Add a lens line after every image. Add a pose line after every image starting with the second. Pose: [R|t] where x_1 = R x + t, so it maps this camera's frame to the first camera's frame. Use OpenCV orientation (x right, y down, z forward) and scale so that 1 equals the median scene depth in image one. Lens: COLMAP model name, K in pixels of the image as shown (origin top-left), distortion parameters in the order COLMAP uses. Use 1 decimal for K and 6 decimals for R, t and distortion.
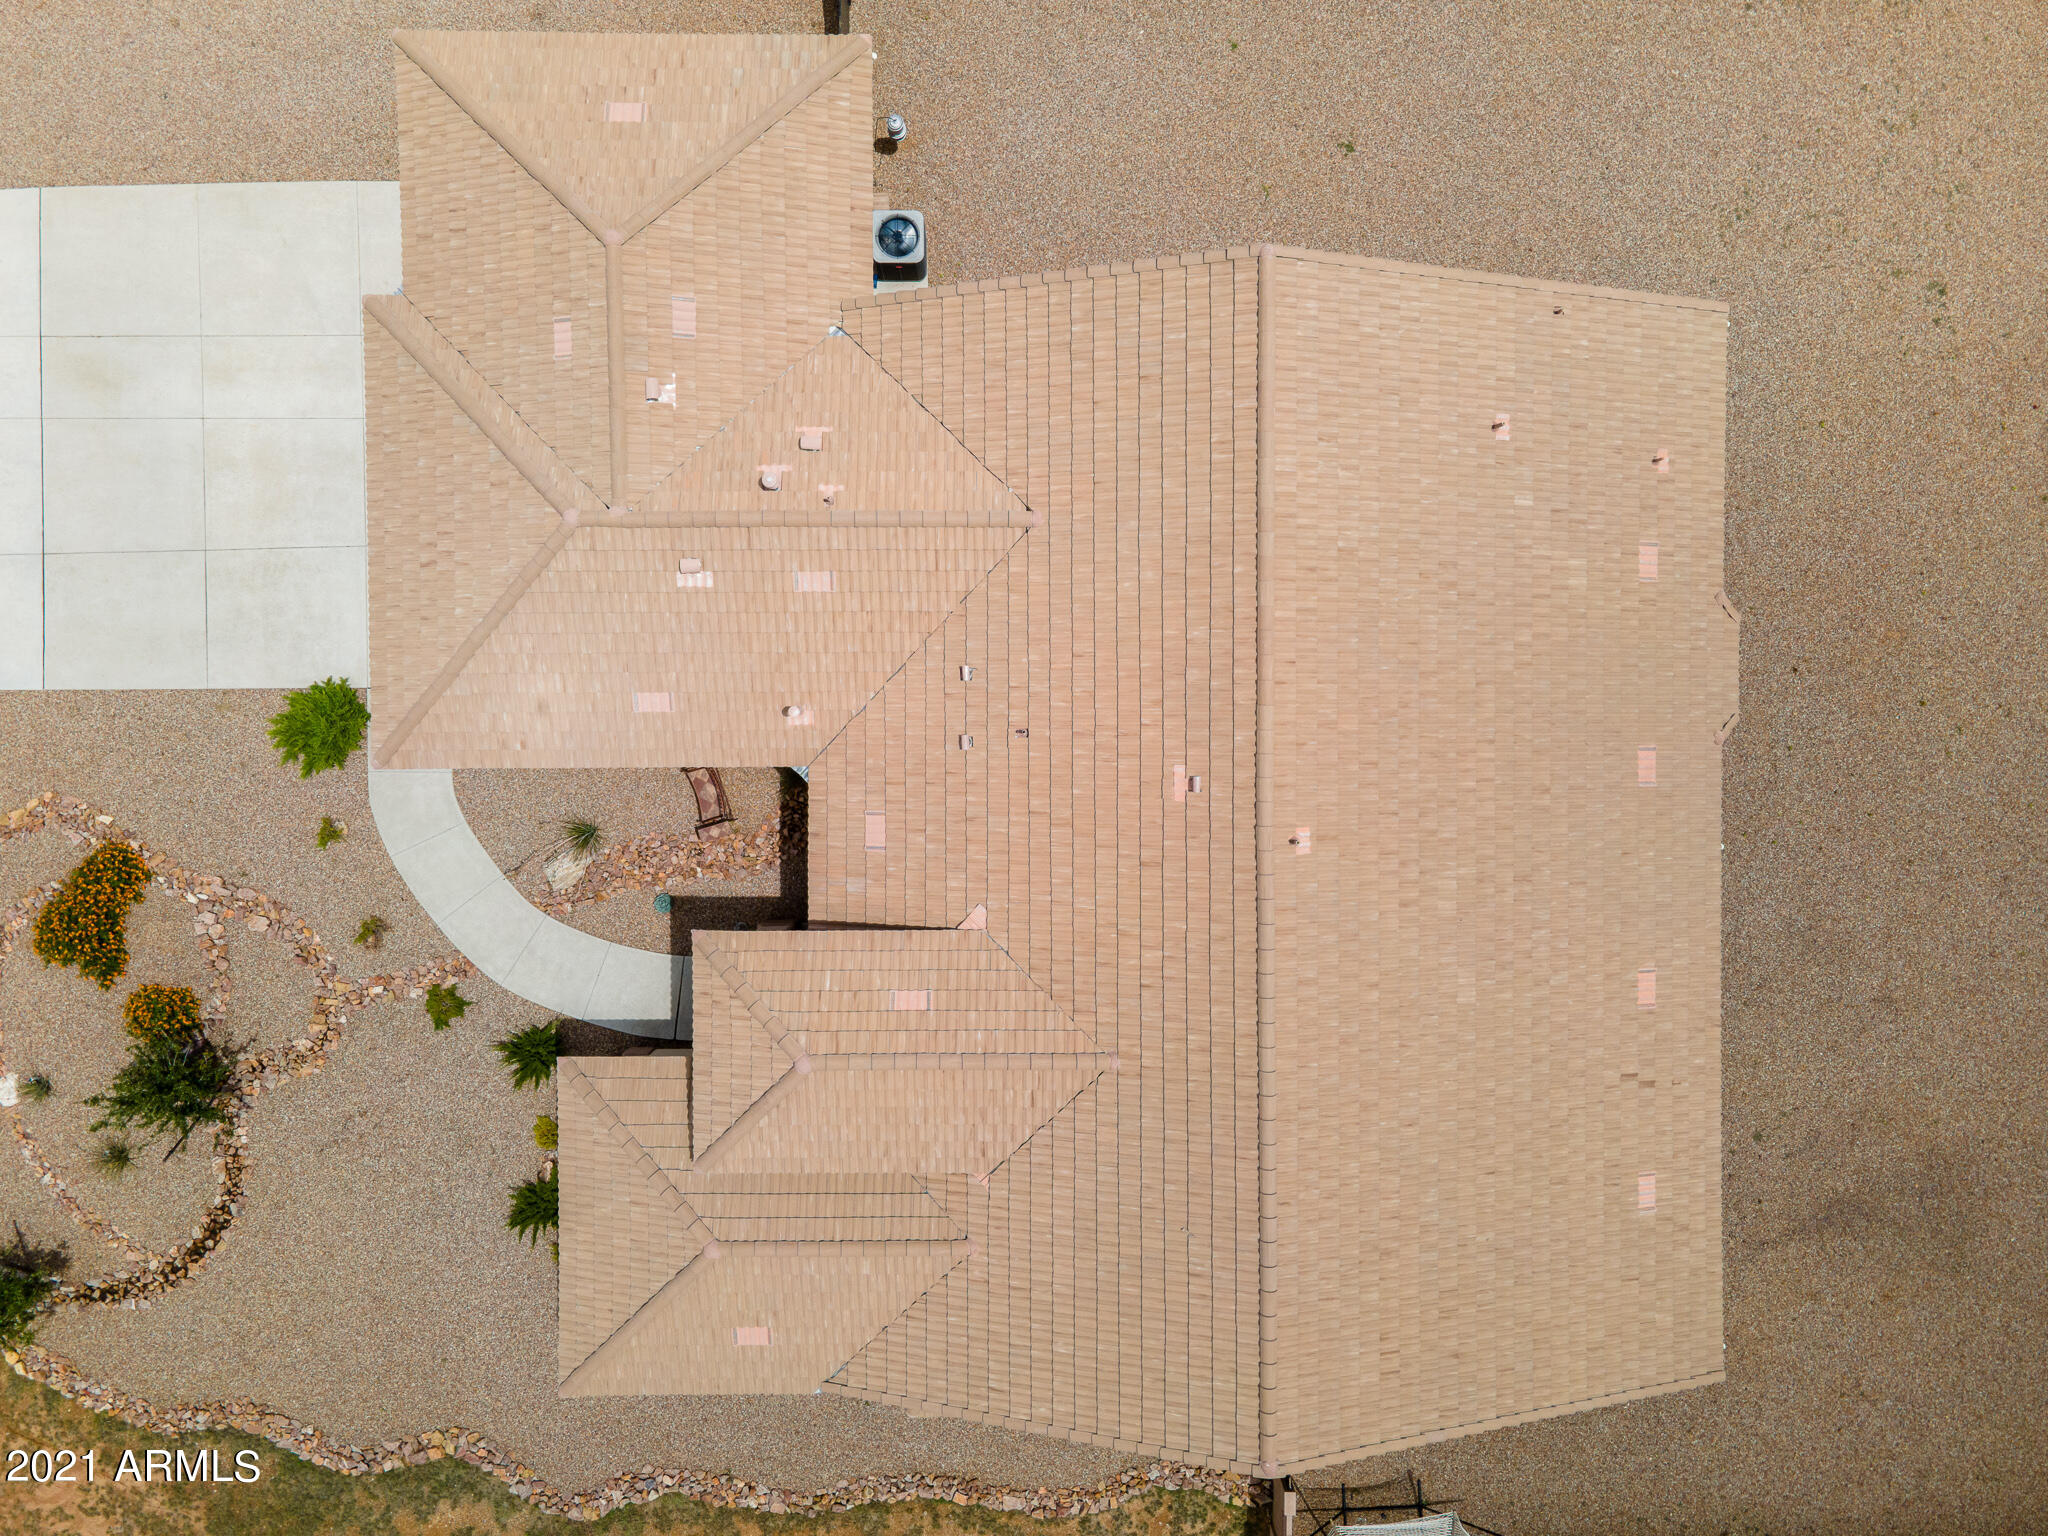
lens RADIAL K [[1458.9, 0, 1017.3], [0, 1458.9, 770.3], [0, 0, 1]] dist [0.054793, -0.003676]
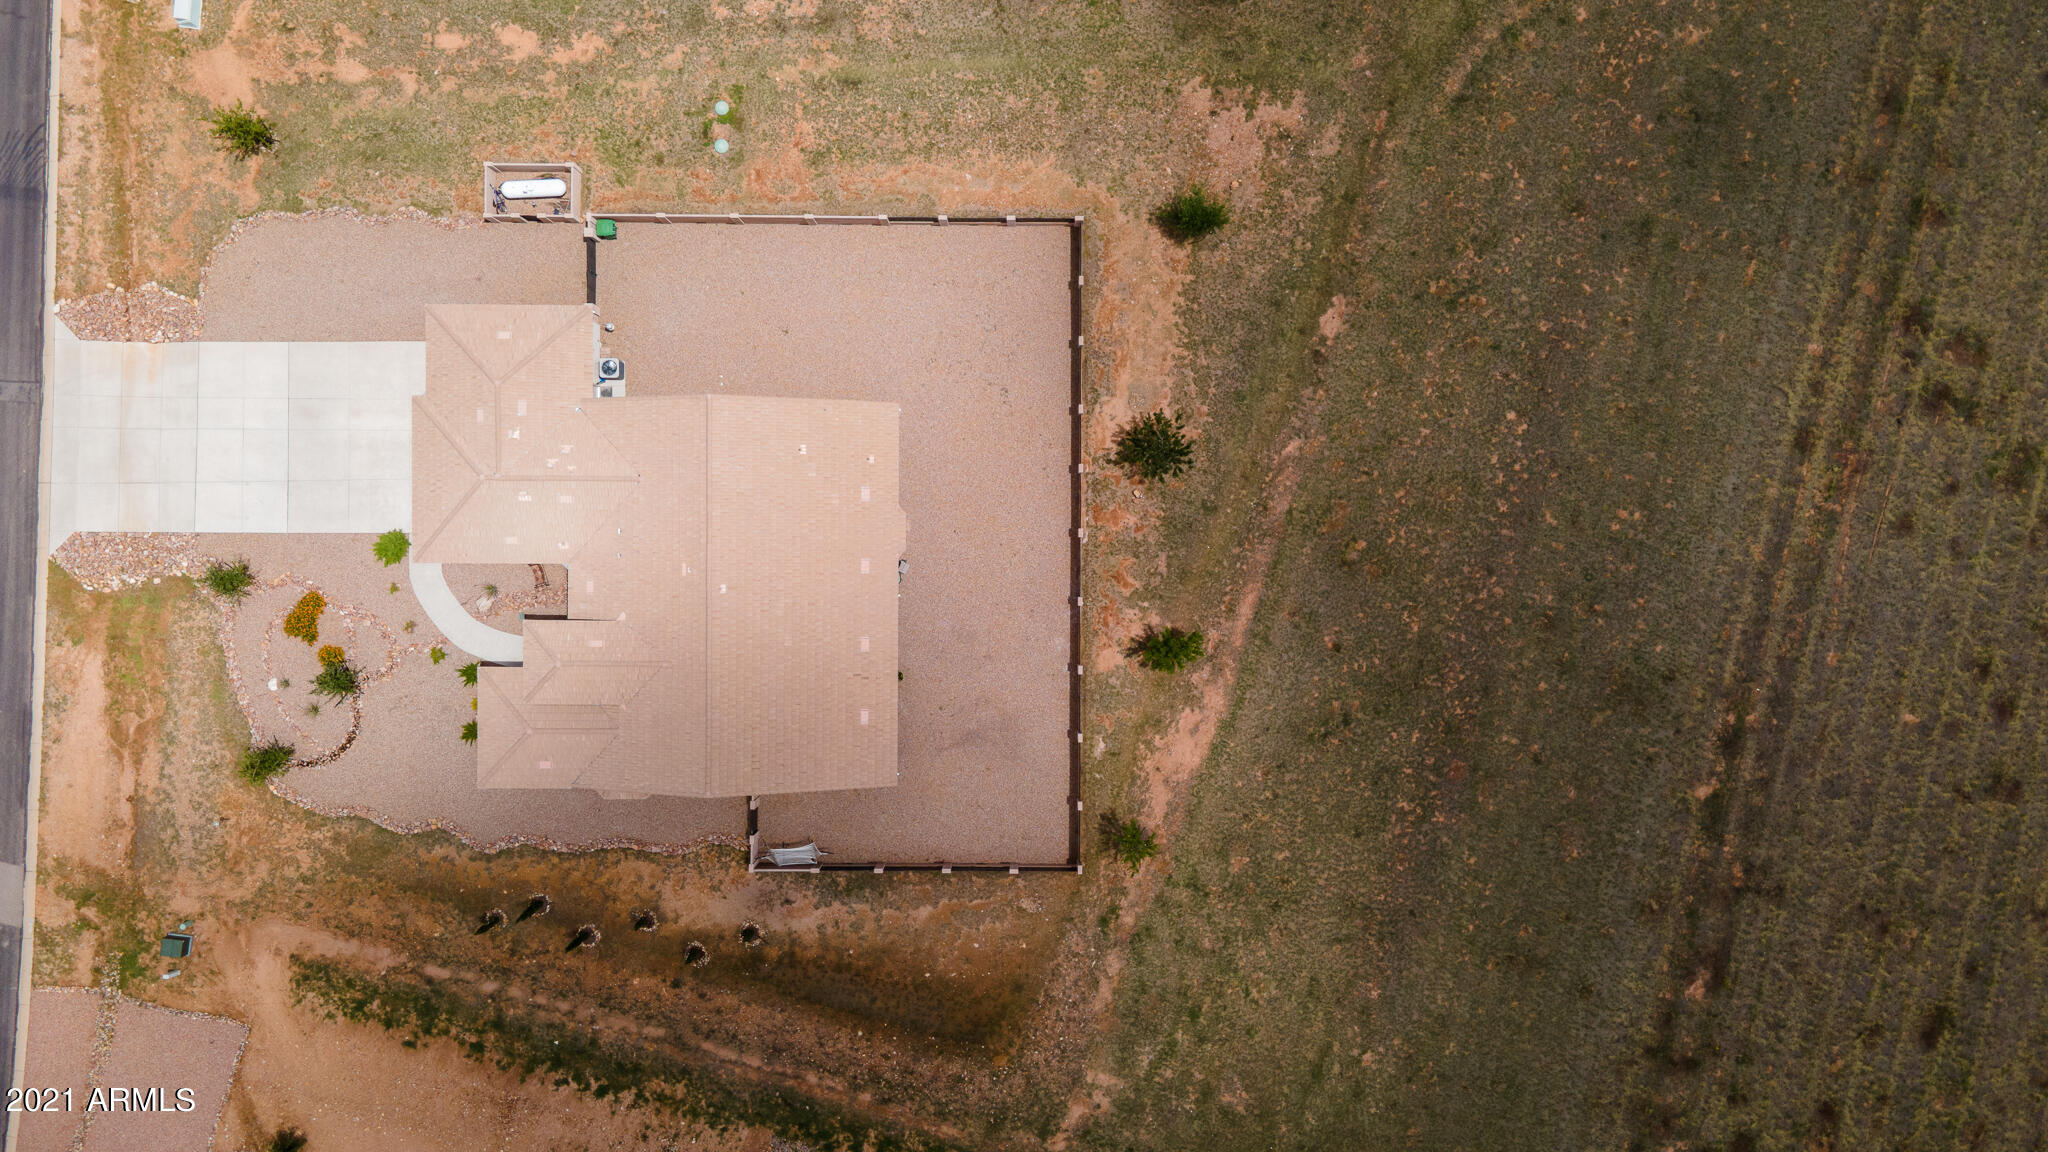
lens RADIAL K [[1484.5, 0, 1029.5], [0, 1484.5, 578.7], [0, 0, 1]] dist [0.037606, 0.009038]
pose [[0.999953, 0.008995, -0.003616, 0.669835], [-0.009030, 0.999911, -0.009813, 0.041545], [0.003528, 0.009845, 0.999945, -1.648388]]
